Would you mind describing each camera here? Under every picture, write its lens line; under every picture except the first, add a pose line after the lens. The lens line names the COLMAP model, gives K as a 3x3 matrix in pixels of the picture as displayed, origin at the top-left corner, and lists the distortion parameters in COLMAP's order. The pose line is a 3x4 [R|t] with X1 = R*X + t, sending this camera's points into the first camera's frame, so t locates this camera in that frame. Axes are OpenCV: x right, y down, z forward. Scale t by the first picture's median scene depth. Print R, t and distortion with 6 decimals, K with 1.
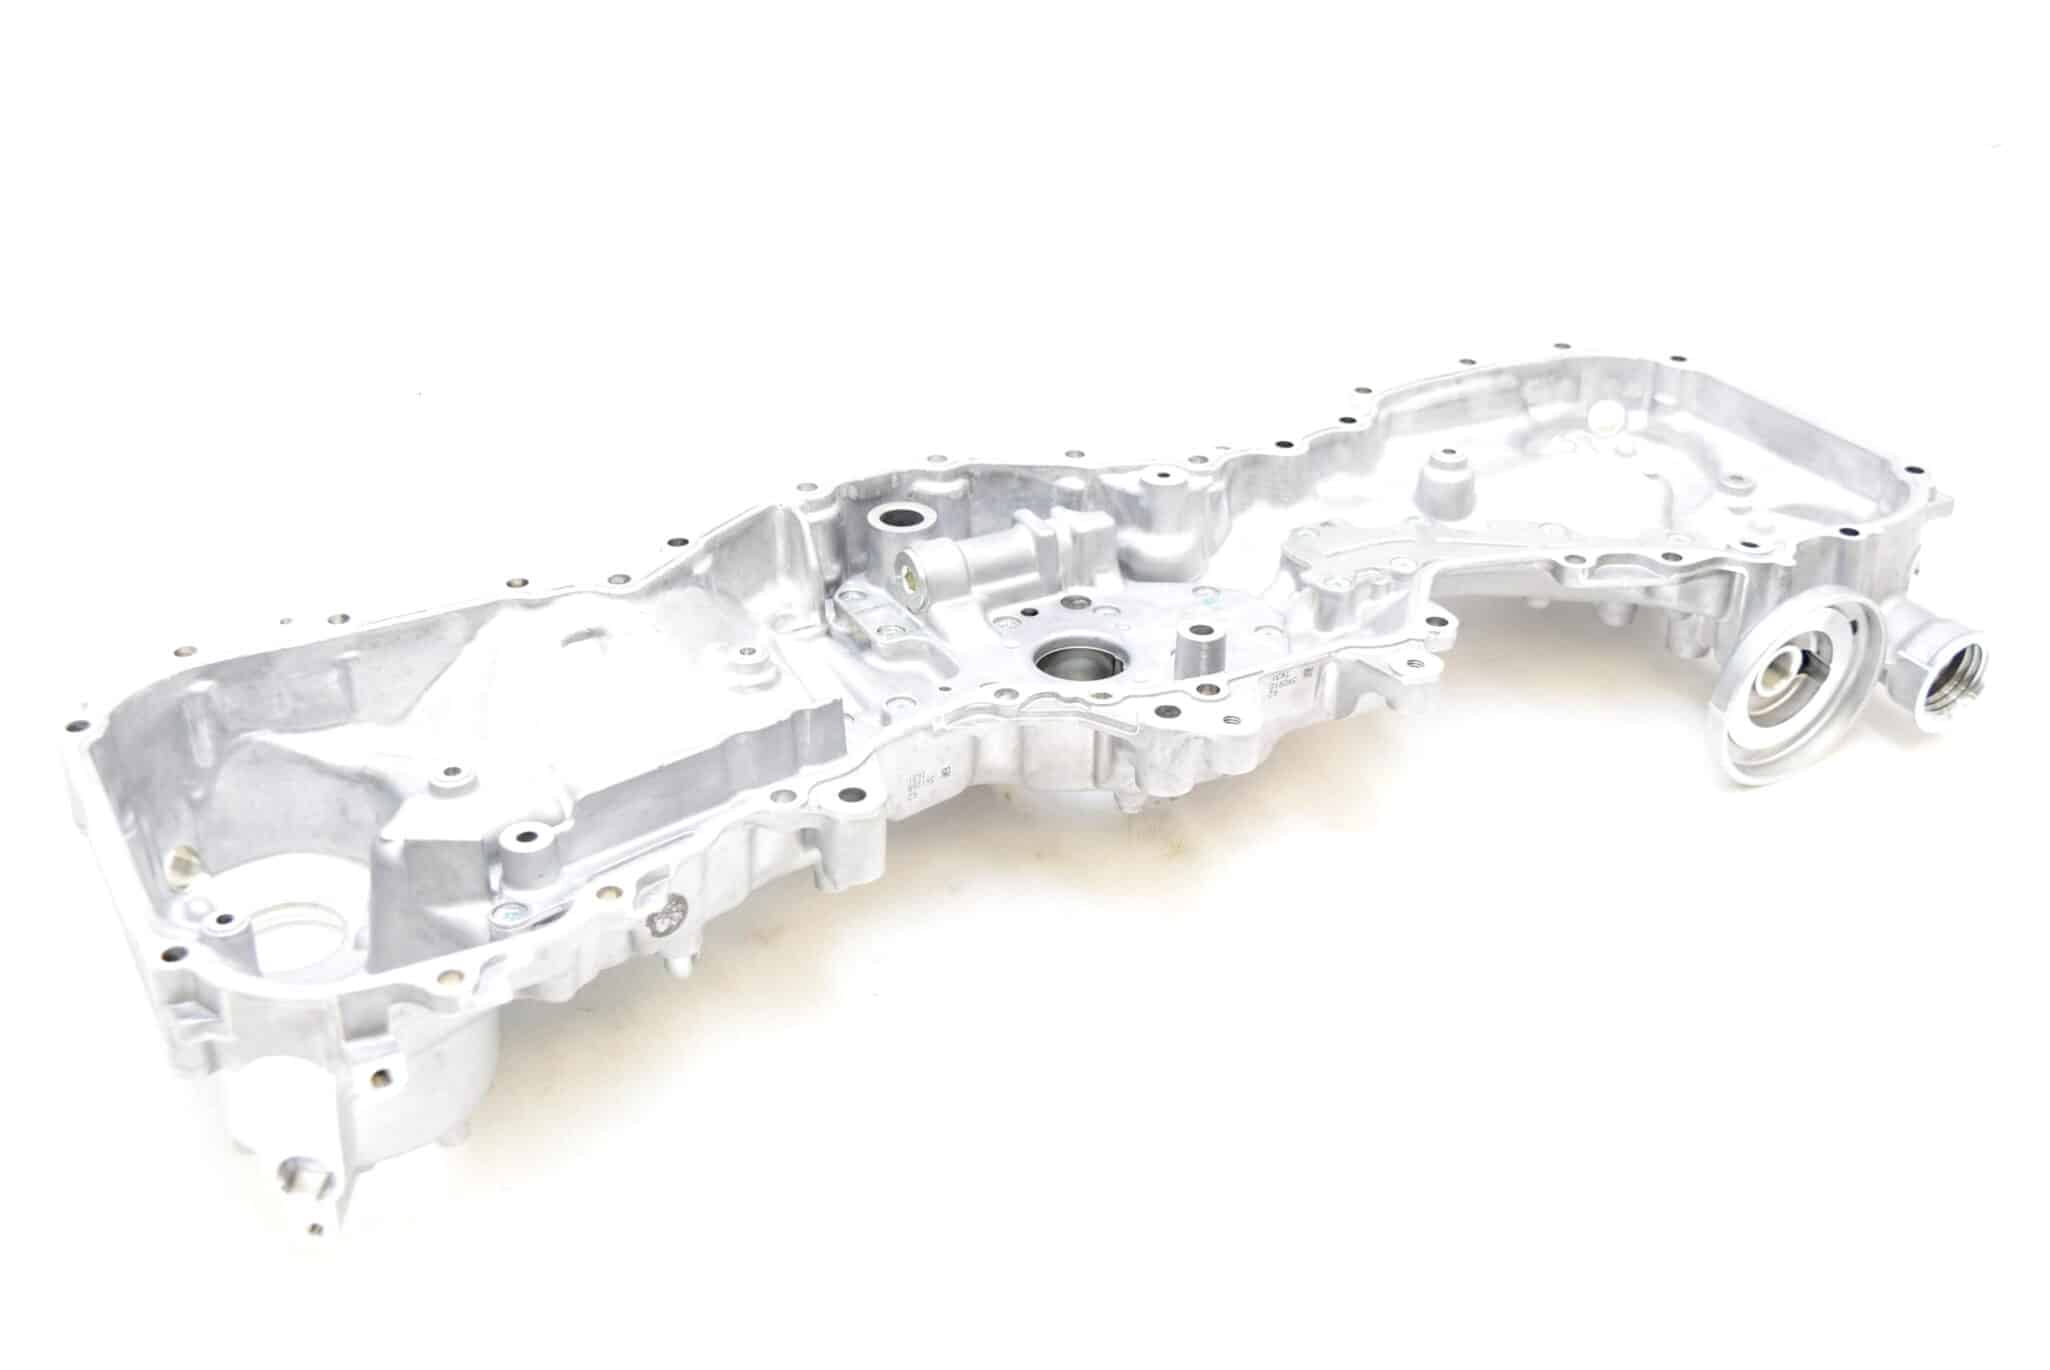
lens RADIAL K [[2508.6, 0, 1025.0], [0, 2508.6, 685.0], [0, 0, 1]] dist [-0.004840, -0.006203]
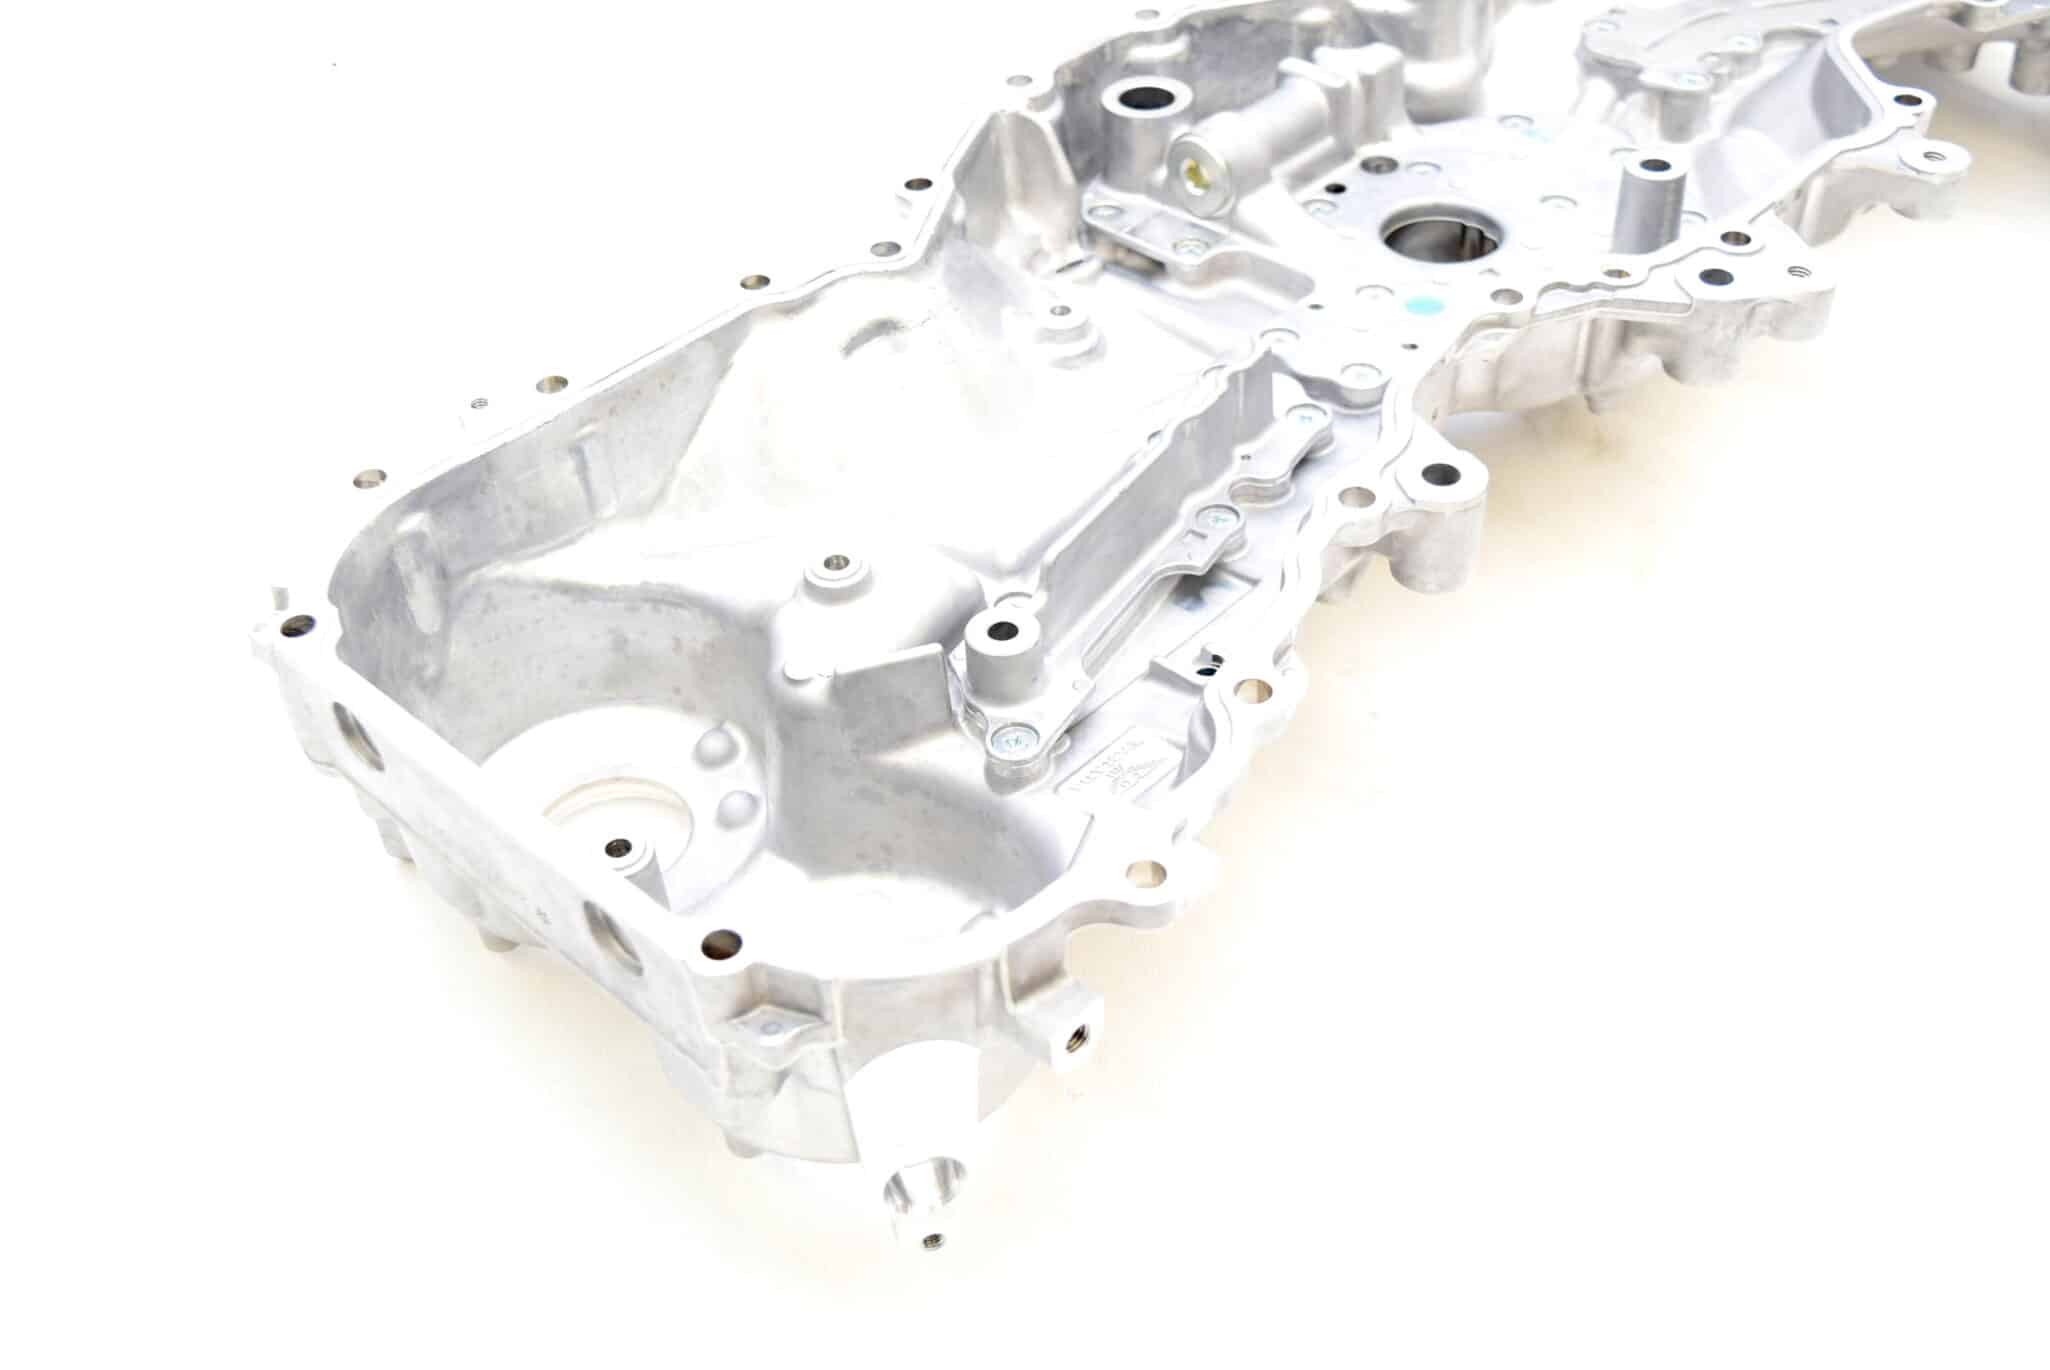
lens RADIAL K [[2314.6, 0, 1025.0], [0, 2314.6, 685.0], [0, 0, 1]] dist [-0.020282, -0.018448]
pose [[0.948825, -0.238579, 0.206907, -0.277633], [0.194068, 0.957369, 0.213966, -0.053922], [-0.249135, -0.162862, 0.954677, 0.306045]]
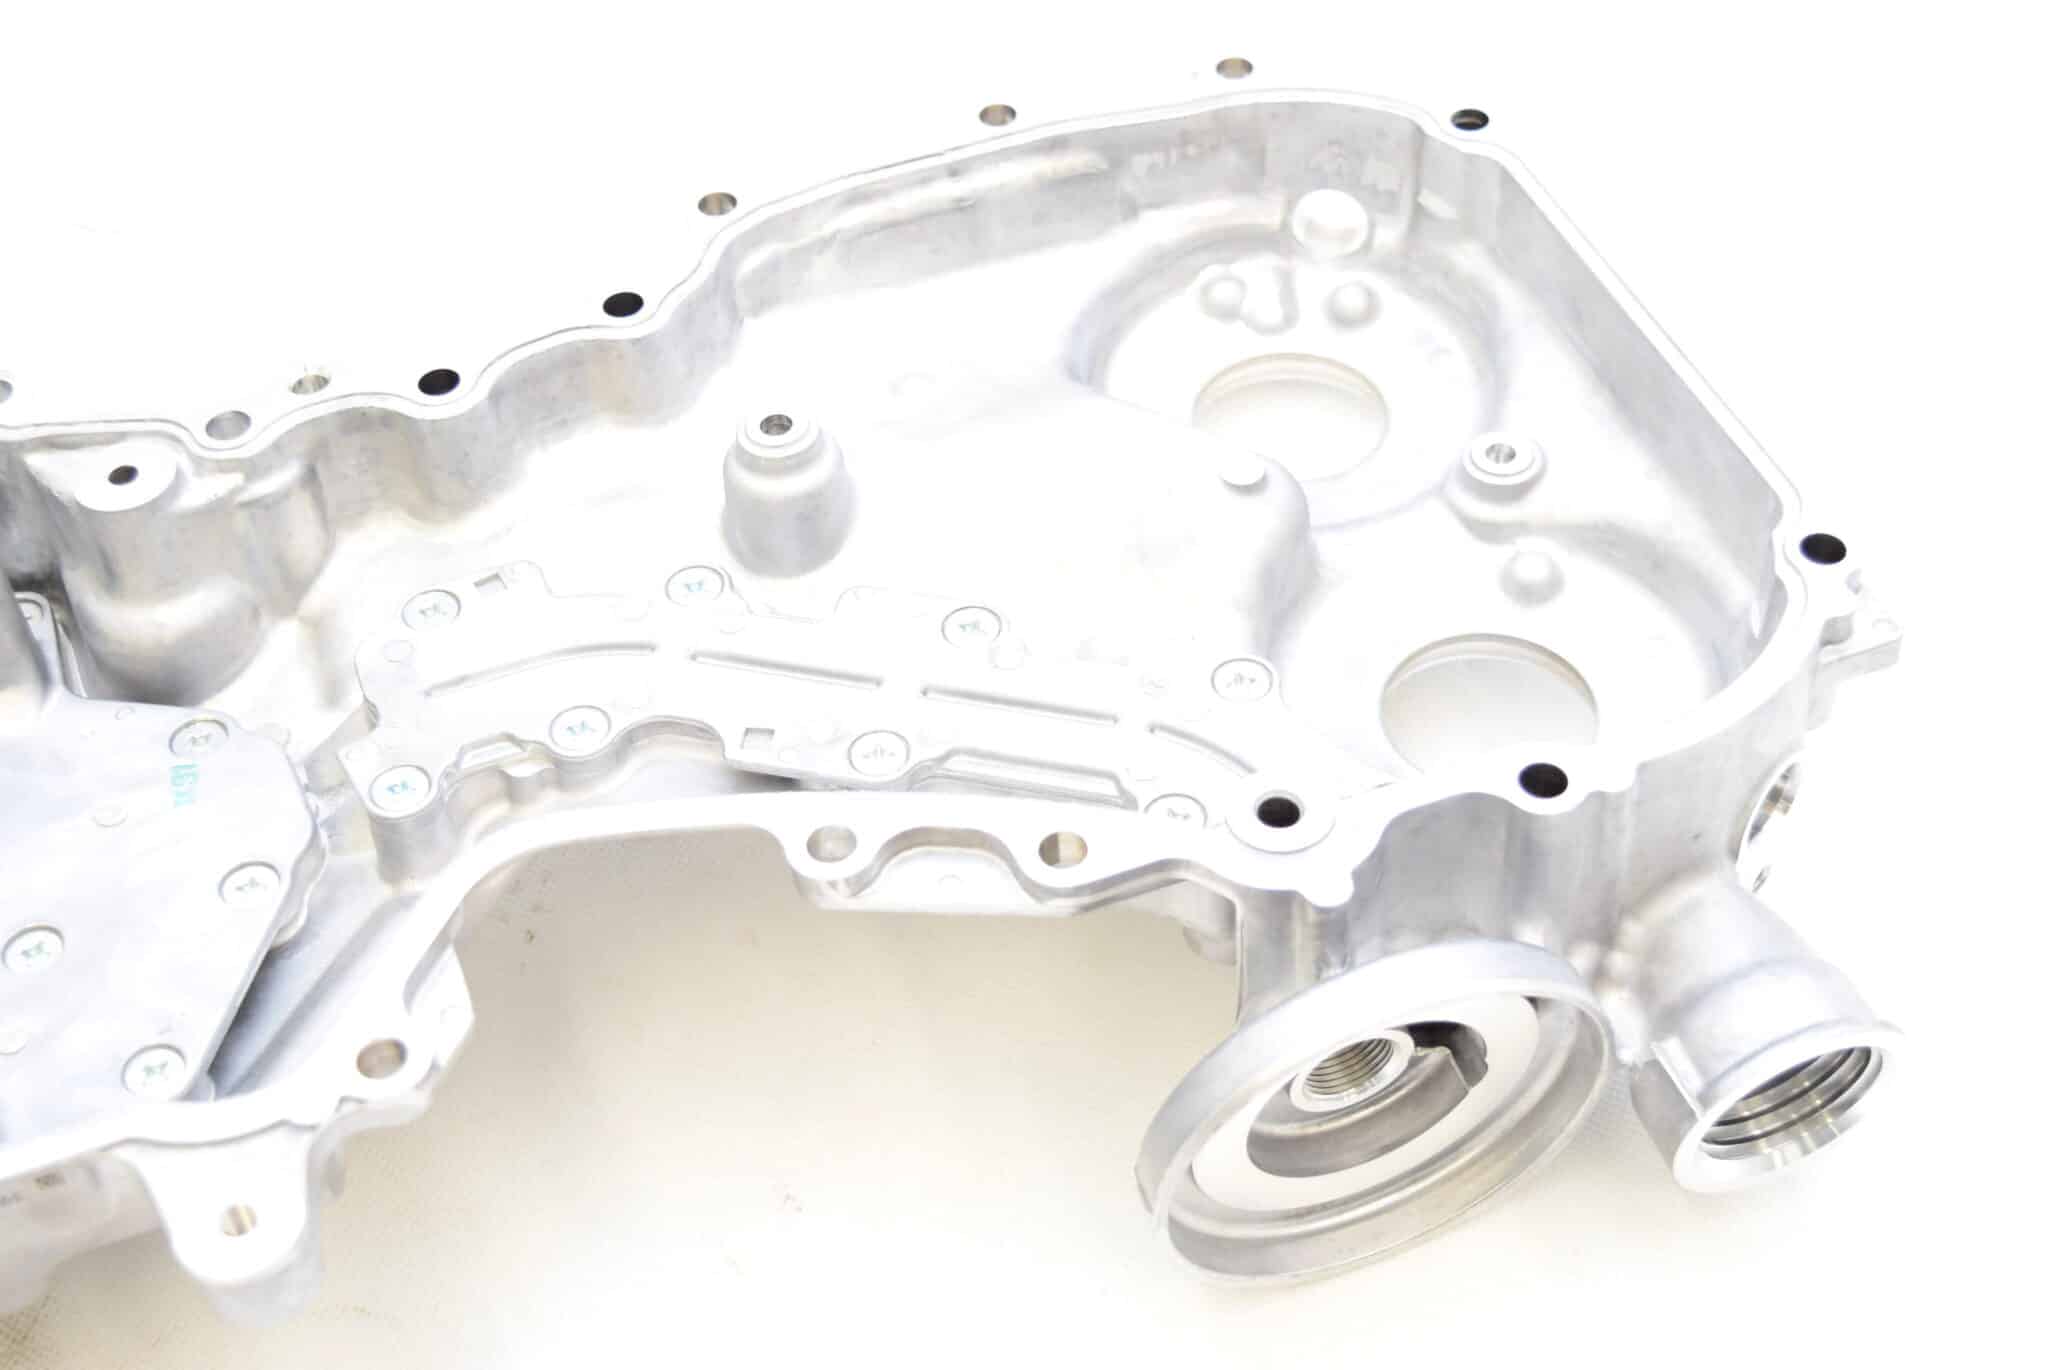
lens RADIAL K [[2949.1, 0, 1025.6], [0, 2949.1, 803.6], [0, 0, 1]] dist [0.013882, -0.499204]
pose [[0.982647, 0.083214, -0.165769, 0.320370], [-0.024732, 0.944517, 0.327531, -0.212492], [0.183827, -0.317747, 0.930185, 0.517921]]
